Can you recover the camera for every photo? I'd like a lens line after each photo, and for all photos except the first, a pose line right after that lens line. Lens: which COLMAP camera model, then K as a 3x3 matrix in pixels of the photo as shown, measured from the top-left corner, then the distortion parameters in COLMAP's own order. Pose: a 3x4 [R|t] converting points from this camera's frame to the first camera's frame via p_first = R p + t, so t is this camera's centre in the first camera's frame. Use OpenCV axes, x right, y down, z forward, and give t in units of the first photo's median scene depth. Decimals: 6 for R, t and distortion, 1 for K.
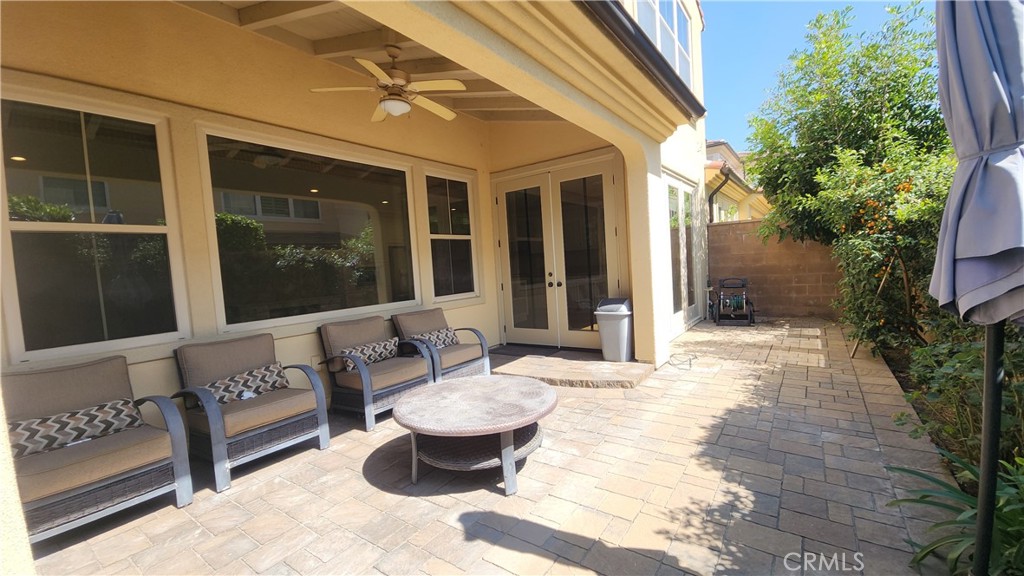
lens RADIAL K [[415.4, 0, 515.2], [0, 415.4, 289.9], [0, 0, 1]] dist [0.012475, -0.010521]
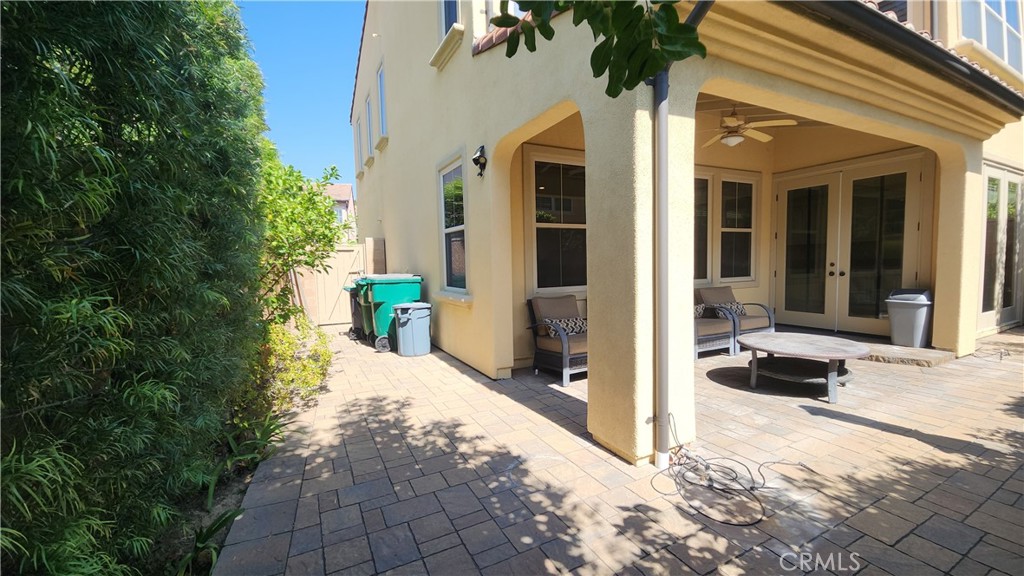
lens RADIAL K [[414.4, 0, 516.2], [0, 414.4, 290.5], [0, 0, 1]] dist [0.015227, -0.009039]
pose [[0.890874, 0.073929, -0.448194, -0.227585], [-0.060599, 0.997190, 0.044032, 0.047162], [0.450190, -0.012067, 0.892851, -0.515716]]
